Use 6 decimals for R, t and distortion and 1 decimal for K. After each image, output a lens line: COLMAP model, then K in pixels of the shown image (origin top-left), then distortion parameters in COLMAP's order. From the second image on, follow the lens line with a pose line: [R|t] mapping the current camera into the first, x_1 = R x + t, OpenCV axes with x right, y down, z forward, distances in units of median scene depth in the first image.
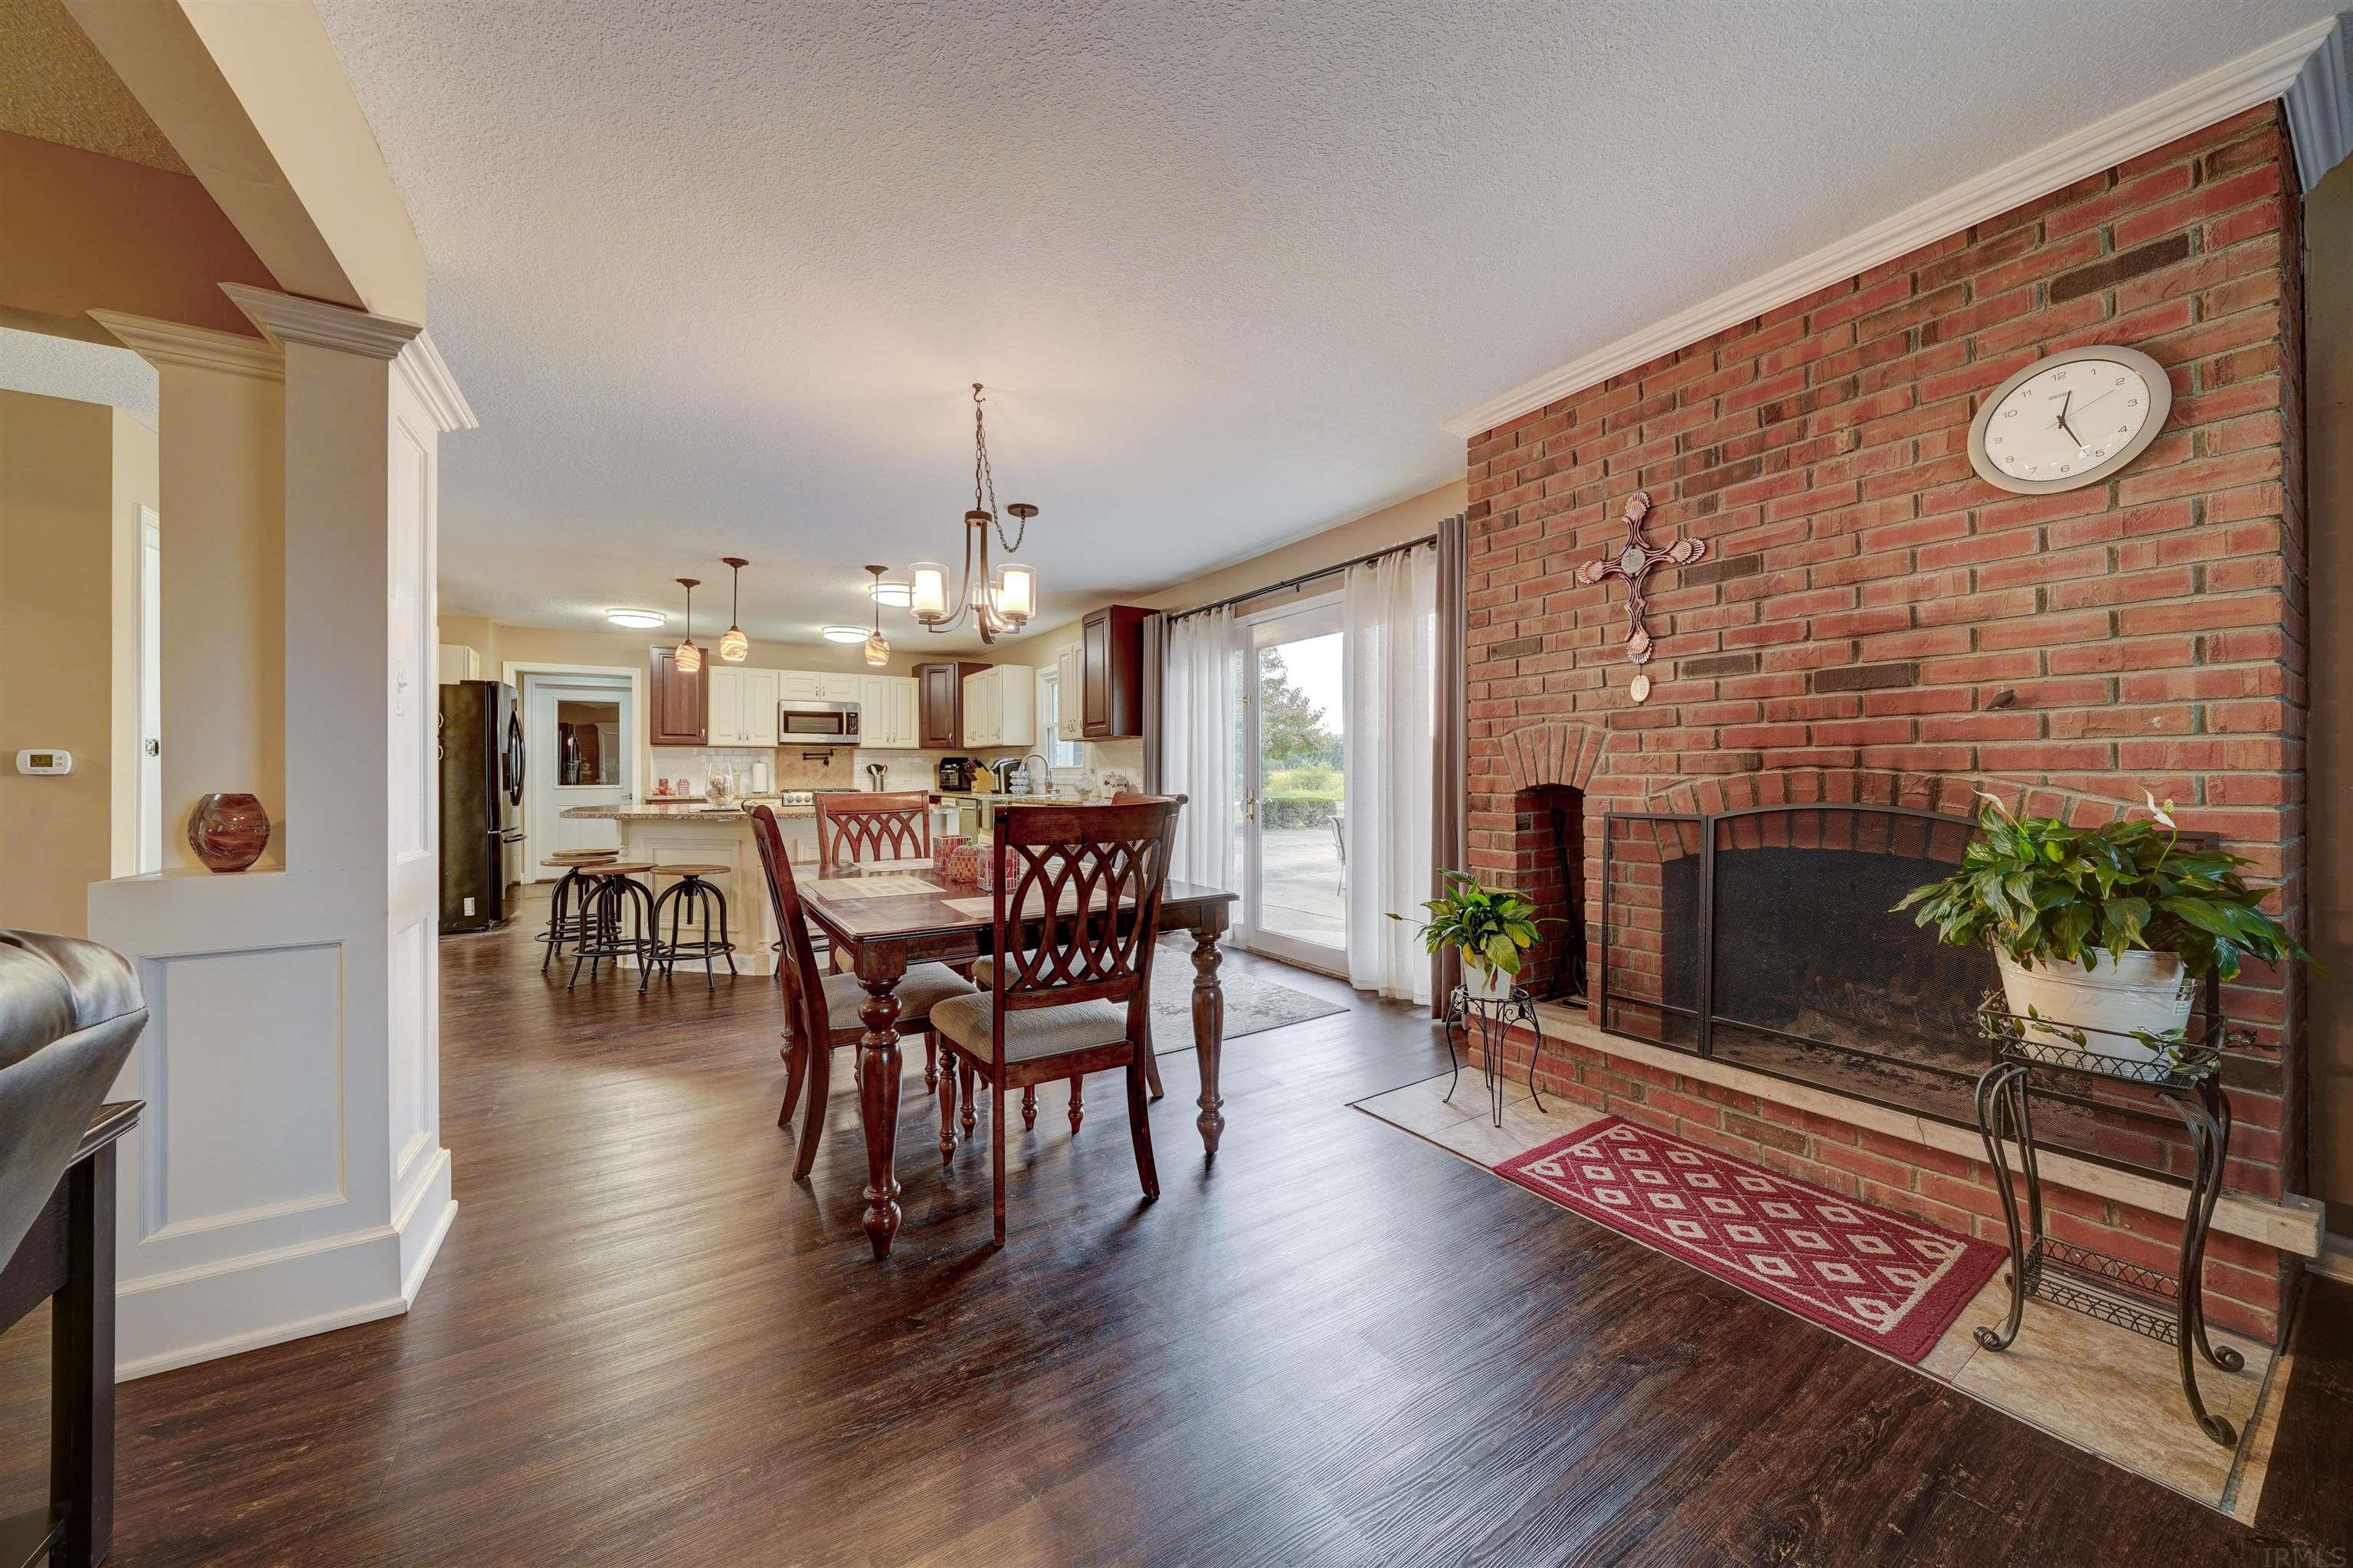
lens RADIAL K [[822.5, 0, 1171.9], [0, 822.5, 774.7], [0, 0, 1]] dist [-0.001245, 0.000115]
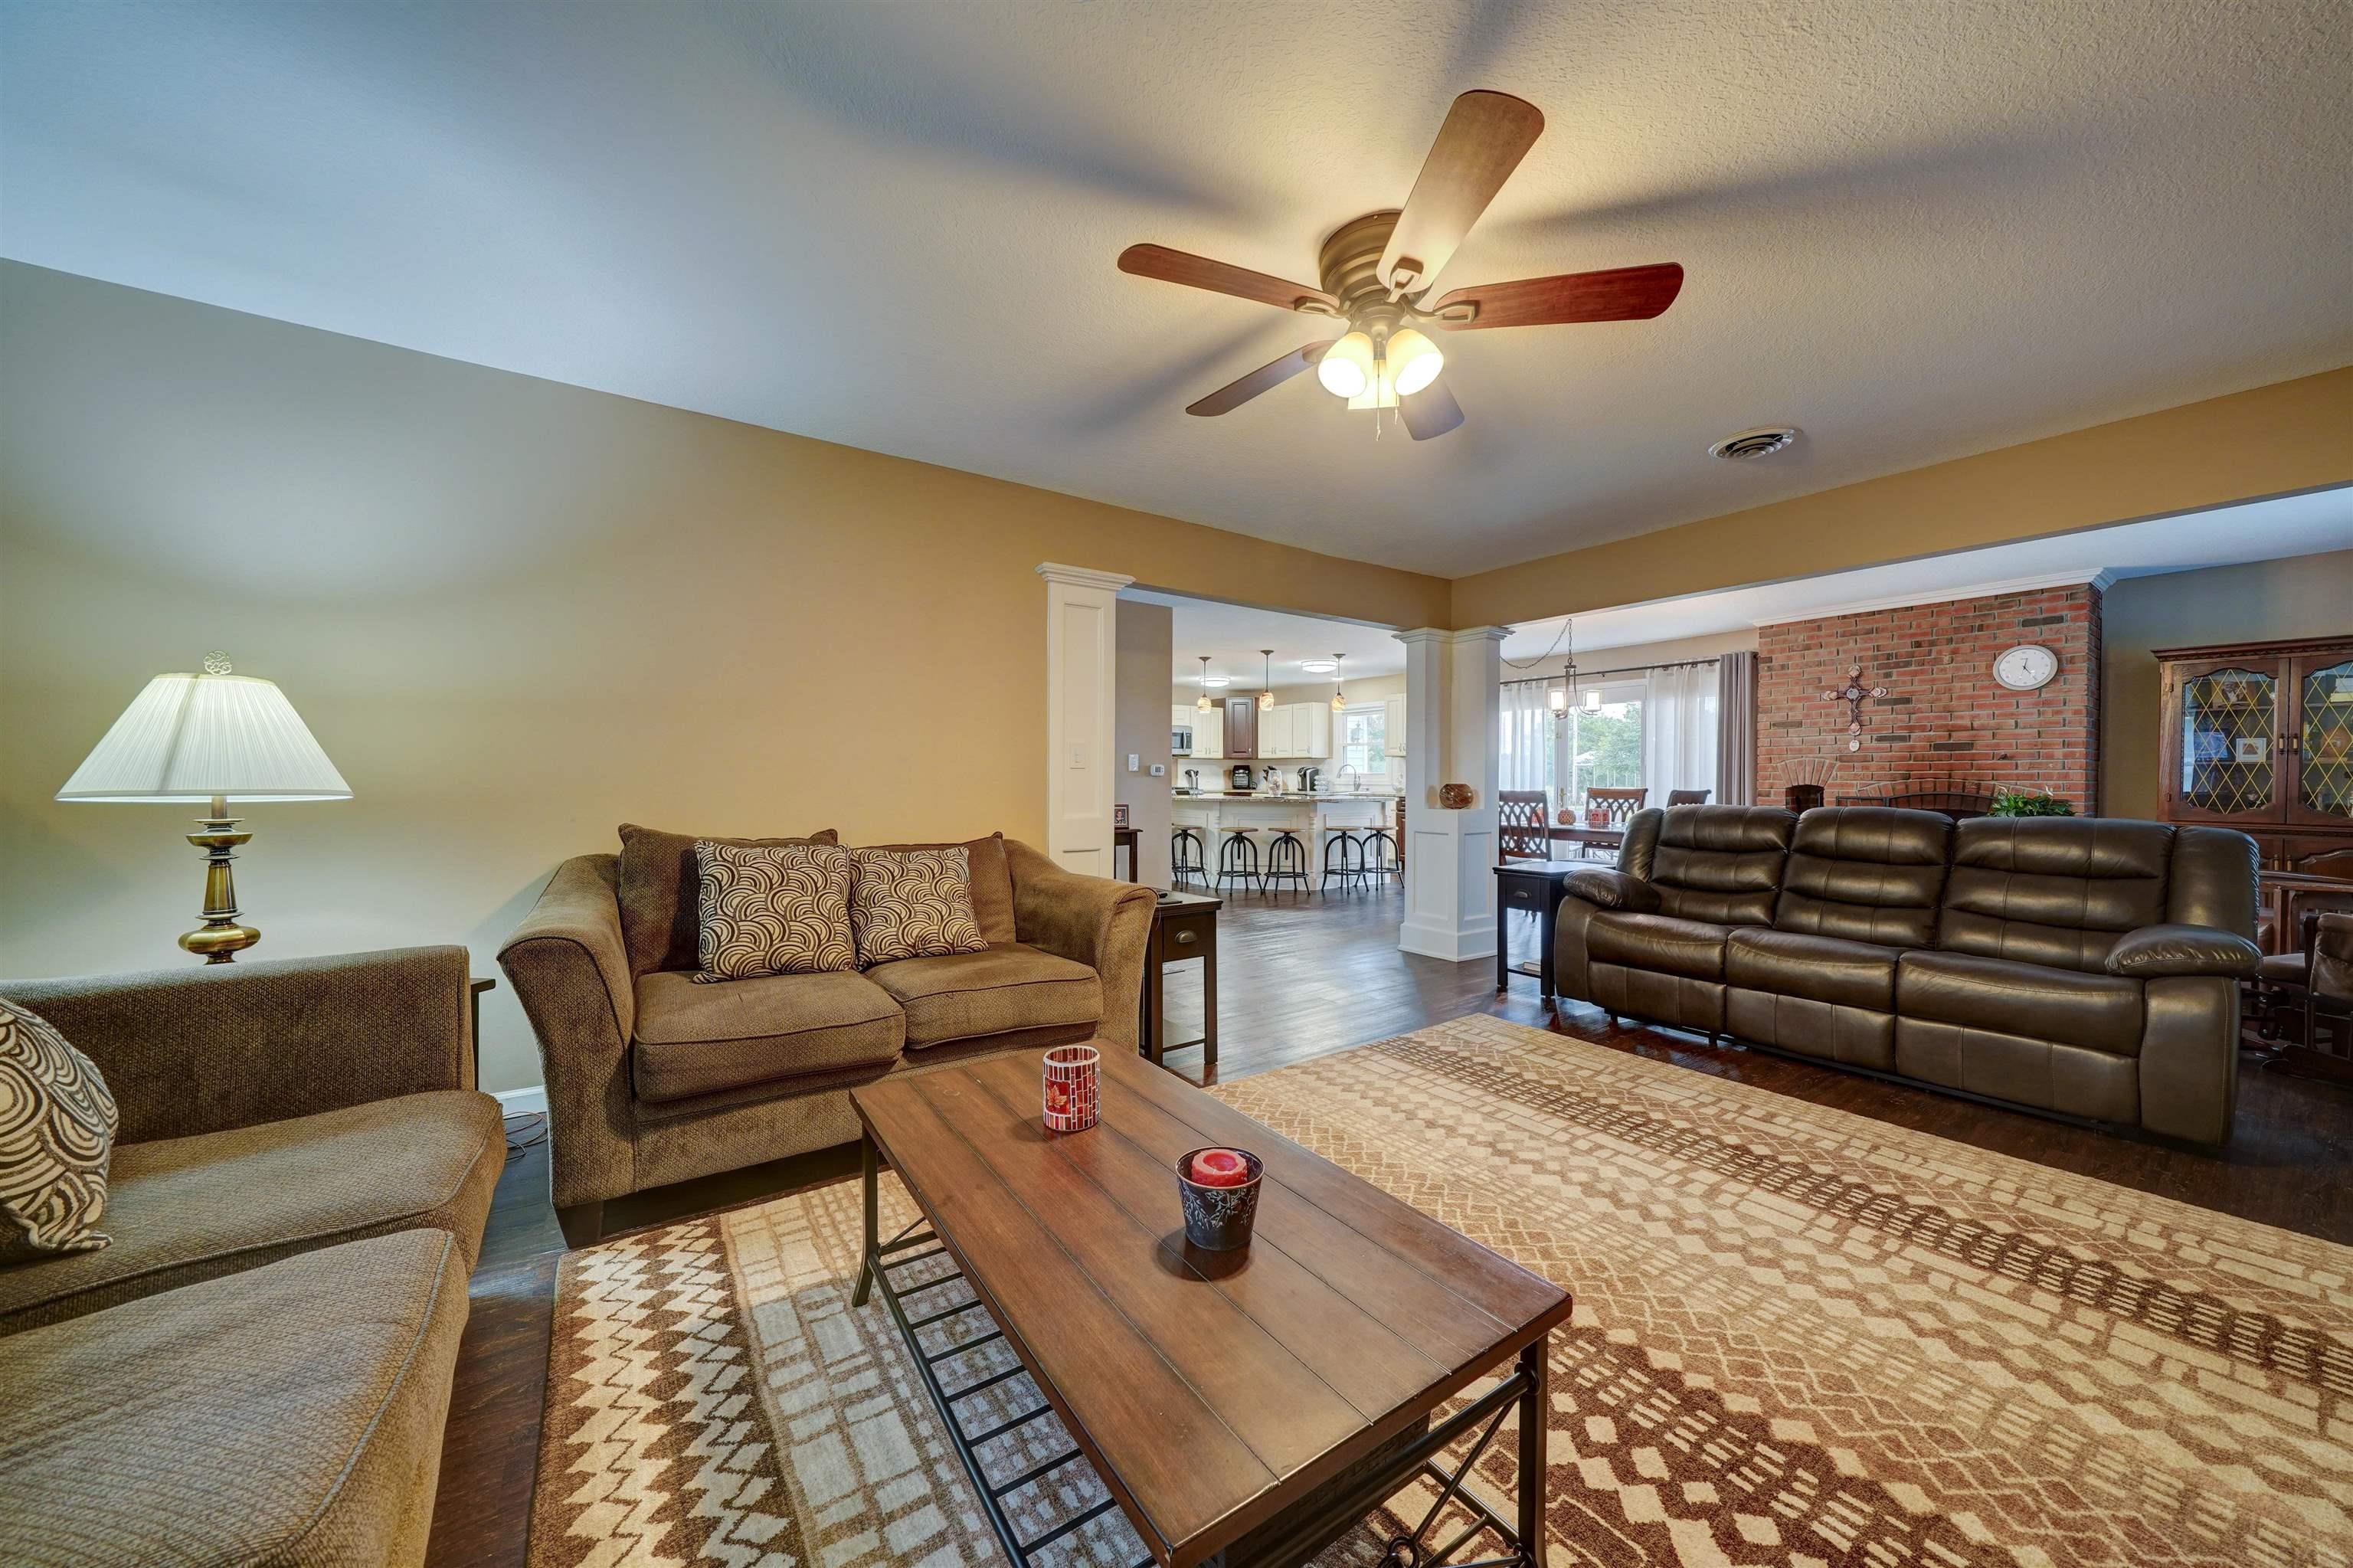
lens RADIAL K [[811.1, 0, 1185.0], [0, 811.1, 791.7], [0, 0, 1]] dist [-0.002841, -0.000034]
pose [[0.998035, 0.002631, 0.062605, -1.762155], [-0.003844, 0.999807, 0.019256, -0.007157], [-0.062543, -0.019459, 0.997853, -1.441347]]
